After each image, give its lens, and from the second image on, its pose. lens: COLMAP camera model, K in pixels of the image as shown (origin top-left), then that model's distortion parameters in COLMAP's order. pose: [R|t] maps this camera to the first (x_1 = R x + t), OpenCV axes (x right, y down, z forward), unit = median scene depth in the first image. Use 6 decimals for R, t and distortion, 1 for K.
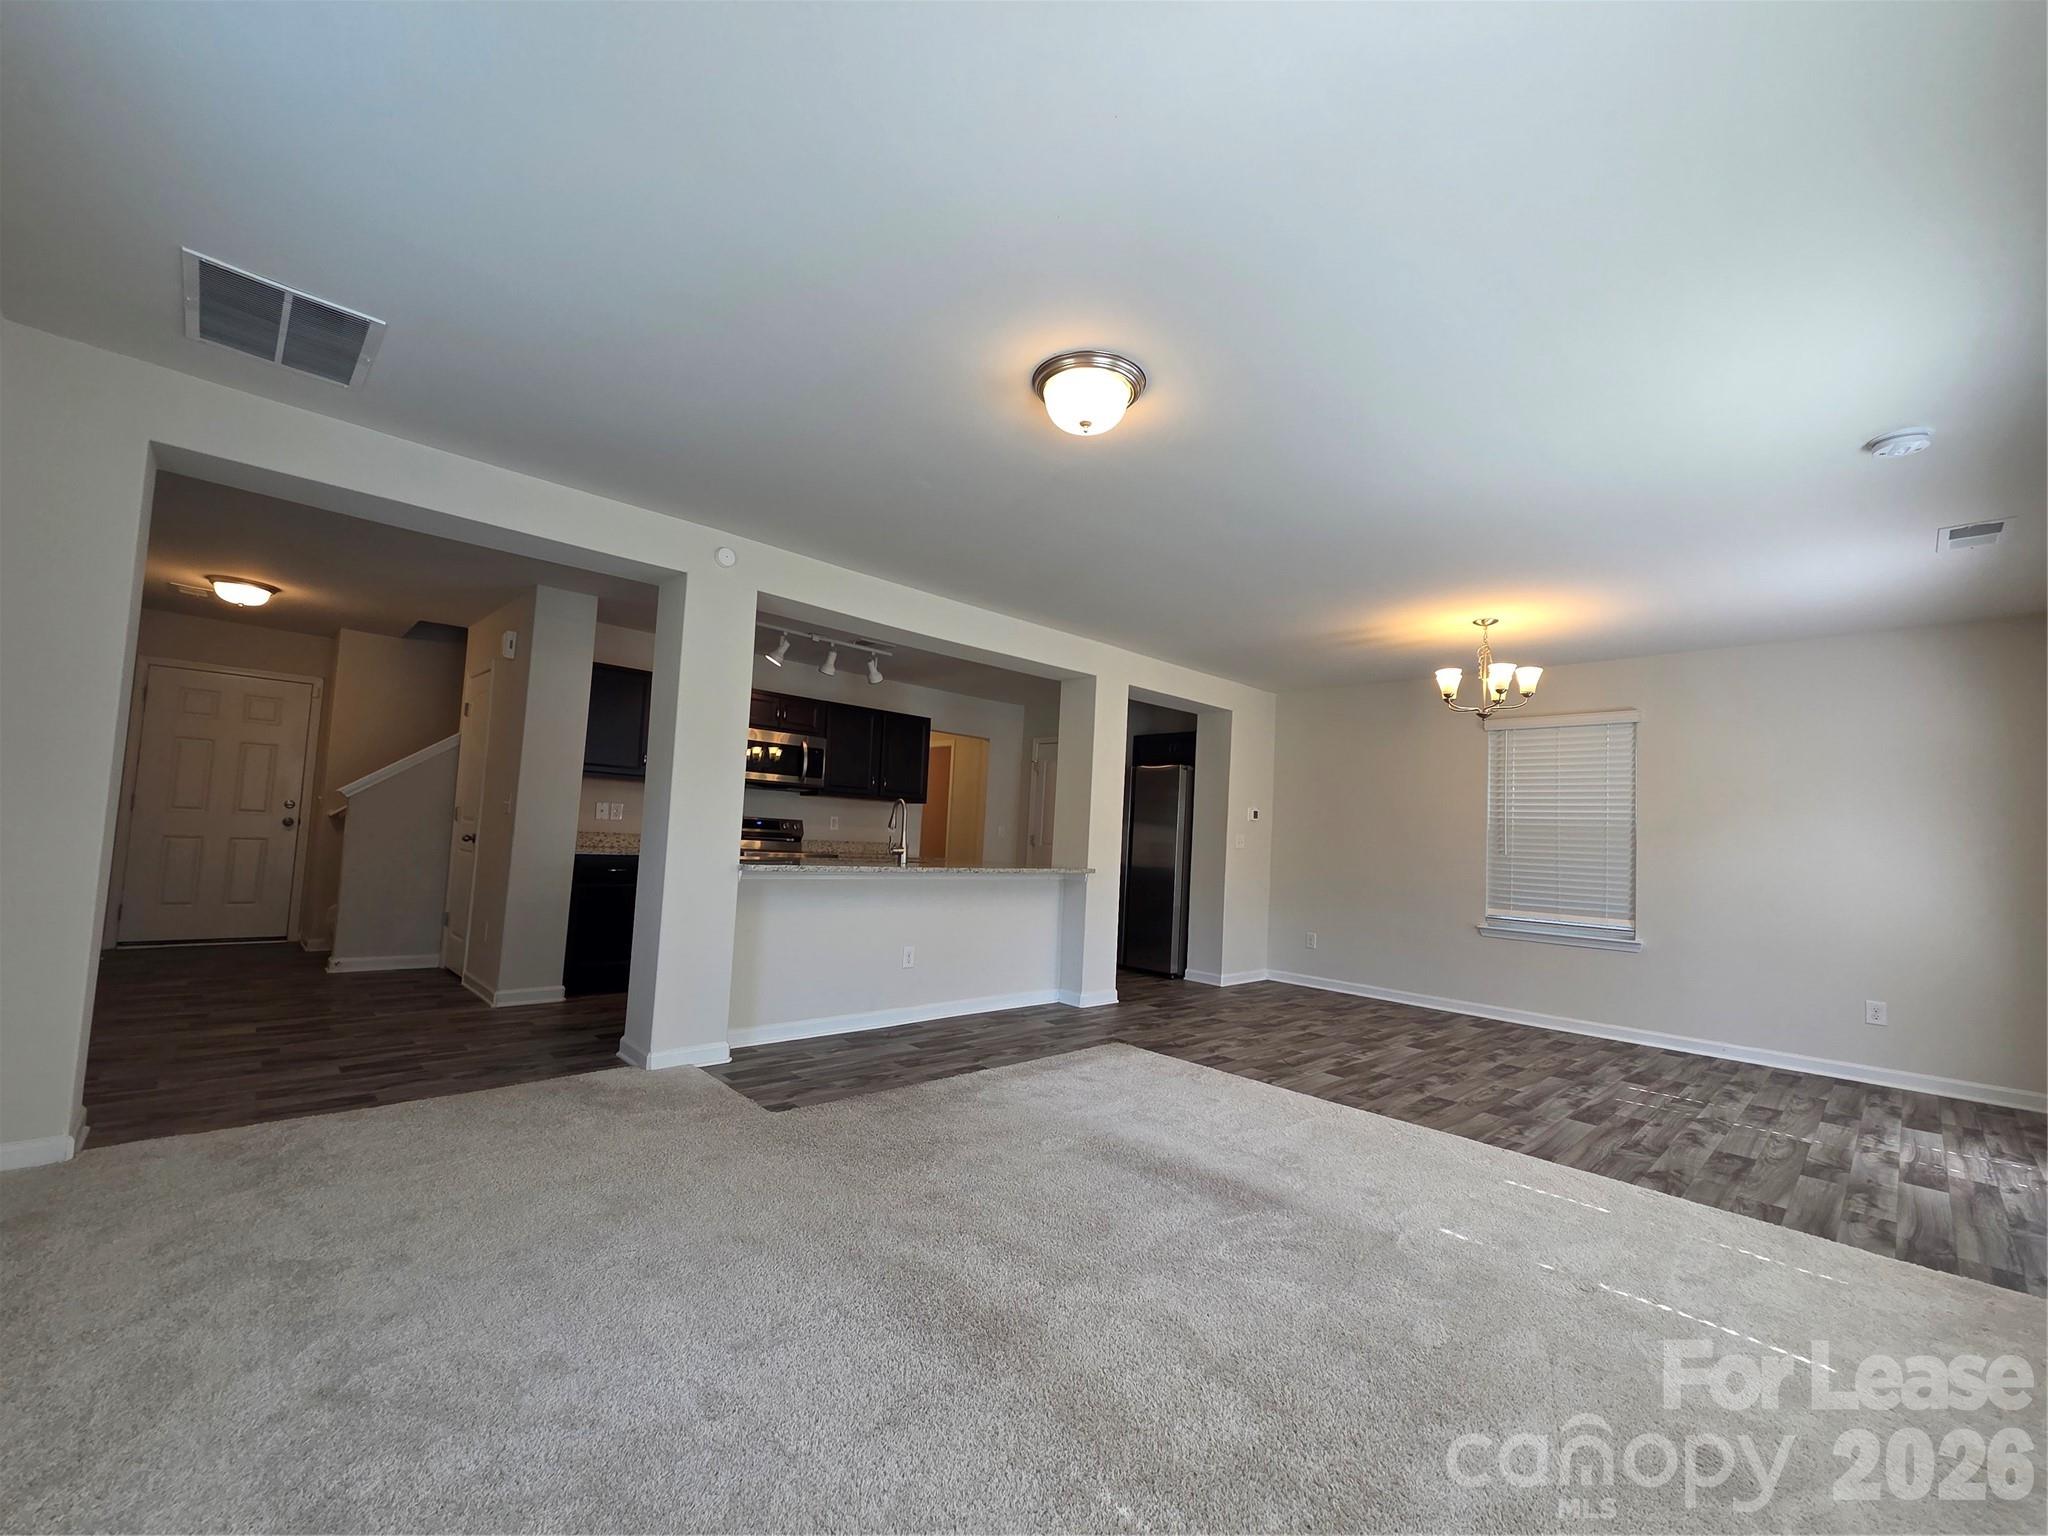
lens RADIAL K [[832.6, 0, 1023.1], [0, 832.6, 778.0], [0, 0, 1]] dist [0.001251, -0.000289]
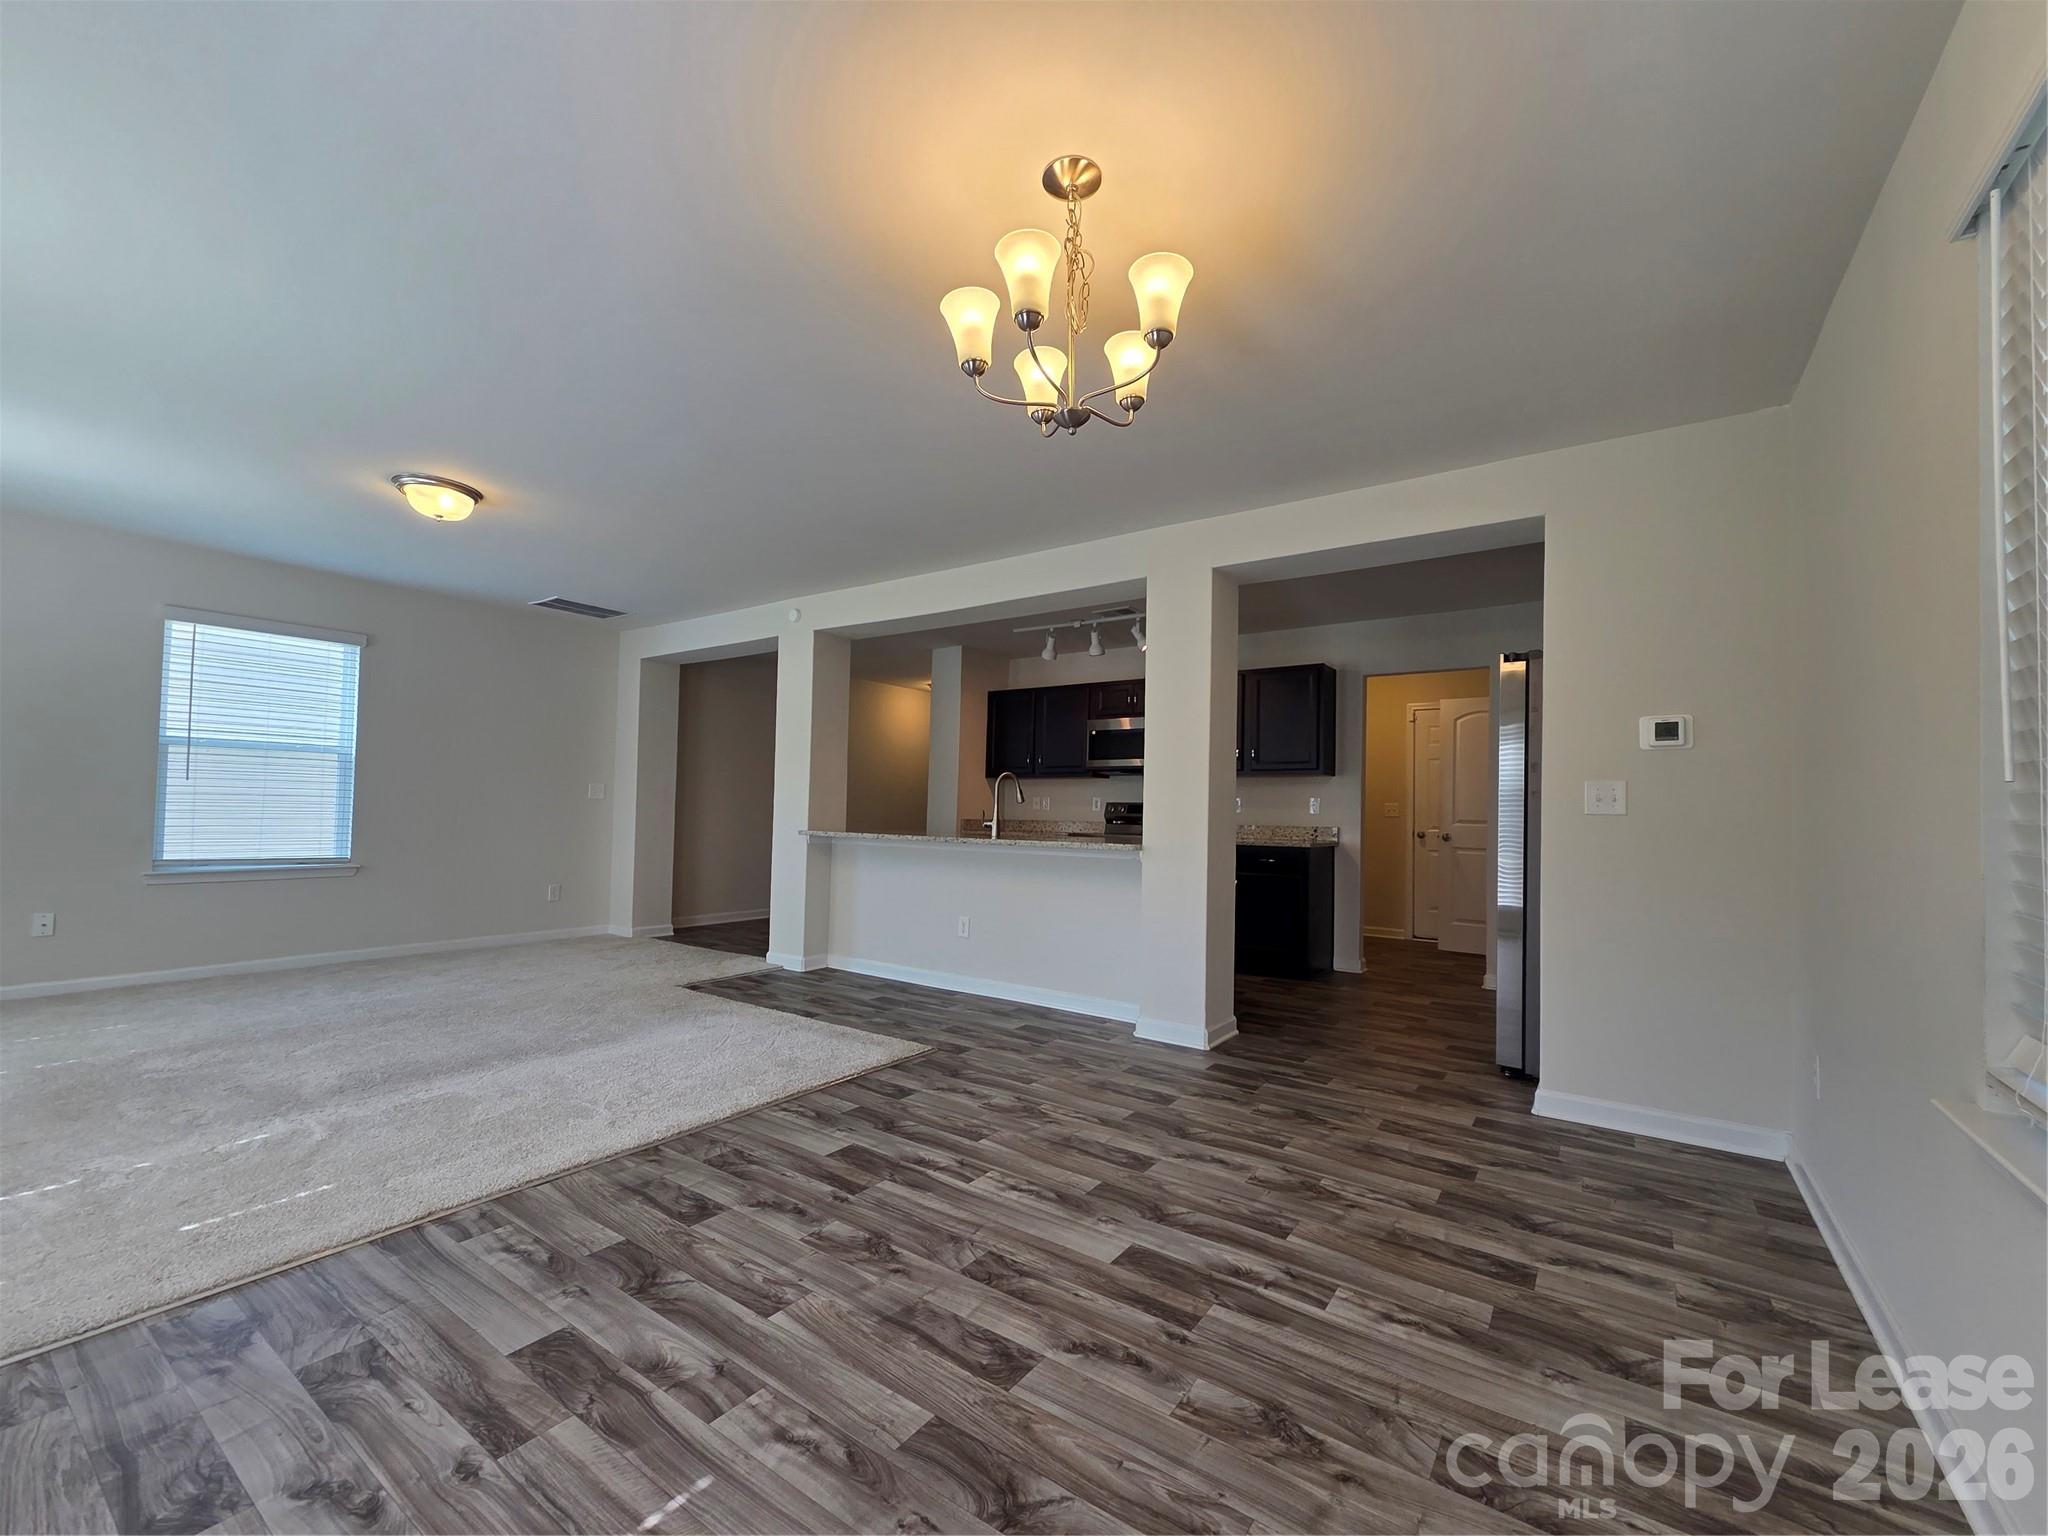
lens RADIAL K [[832.6, 0, 1023.1], [0, 832.6, 778.0], [0, 0, 1]] dist [0.001251, -0.000289]
pose [[0.202880, -0.084451, -0.975555, 1.021217], [0.056709, 0.995615, -0.074394, 0.132241], [0.977560, -0.040230, 0.206780, 1.005574]]
